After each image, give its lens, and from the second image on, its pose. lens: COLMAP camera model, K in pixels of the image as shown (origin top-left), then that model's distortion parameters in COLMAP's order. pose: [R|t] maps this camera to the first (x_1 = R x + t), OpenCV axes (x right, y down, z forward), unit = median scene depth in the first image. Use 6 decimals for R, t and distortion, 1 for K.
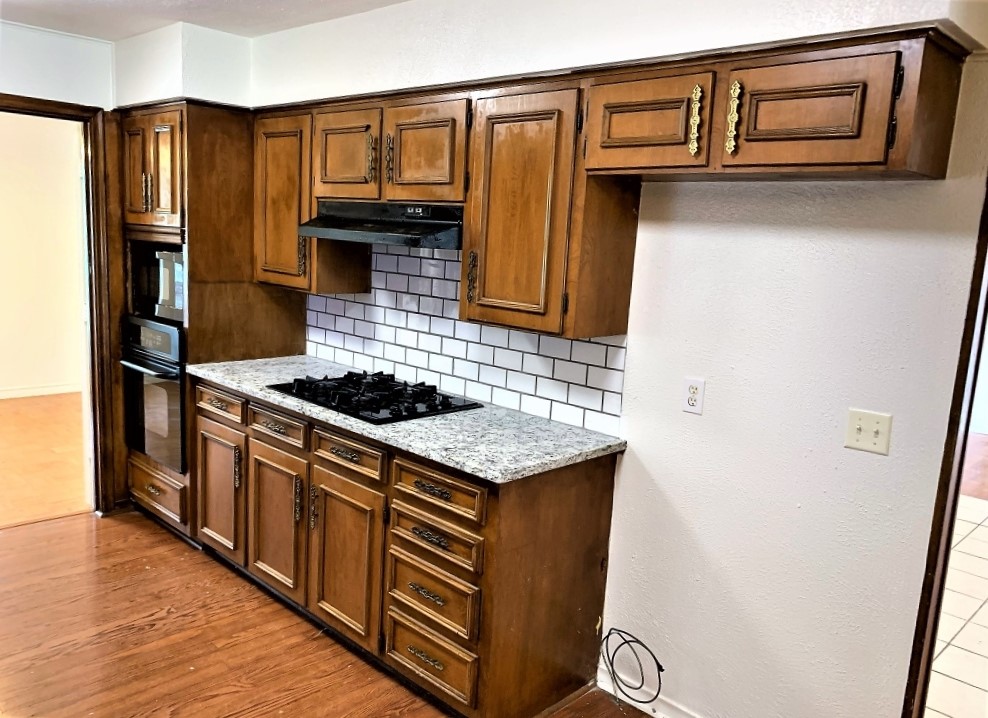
lens RADIAL K [[790.7, 0, 492.4], [0, 790.7, 368.6], [0, 0, 1]] dist [0.071028, -0.135779]
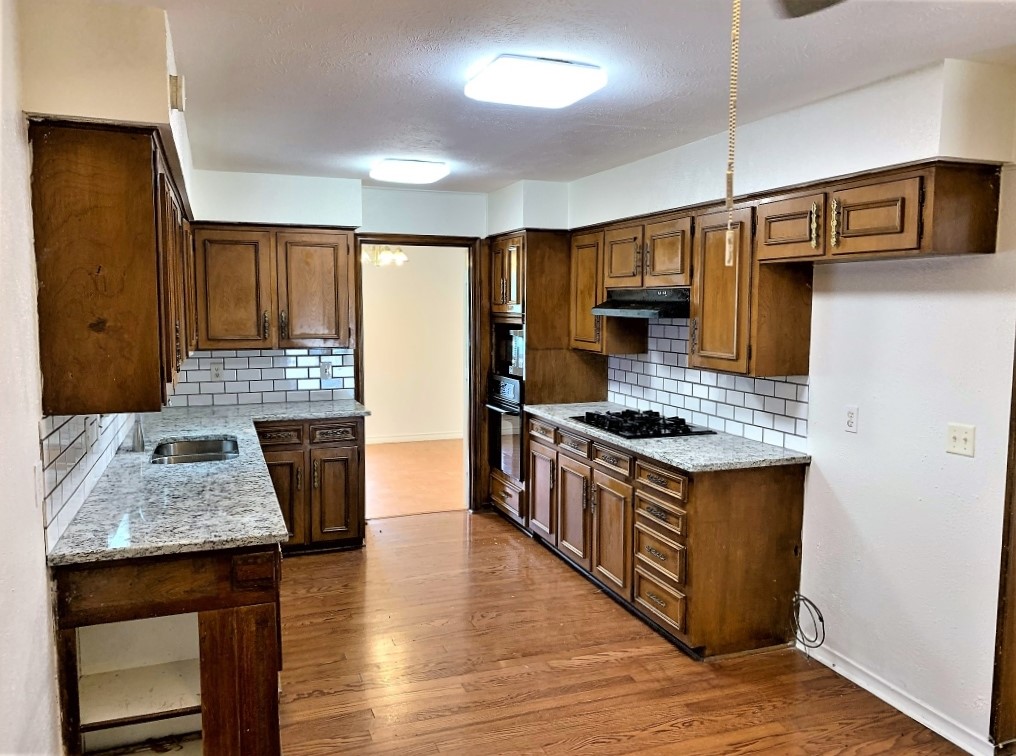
lens RADIAL K [[780.2, 0, 508.0], [0, 780.2, 378.0], [0, 0, 1]] dist [0.042472, -0.000203]
pose [[0.902720, -0.010606, -0.430097, 0.248220], [-0.025655, 0.996590, -0.078423, 0.069236], [0.429462, 0.081828, 0.899370, -0.367897]]
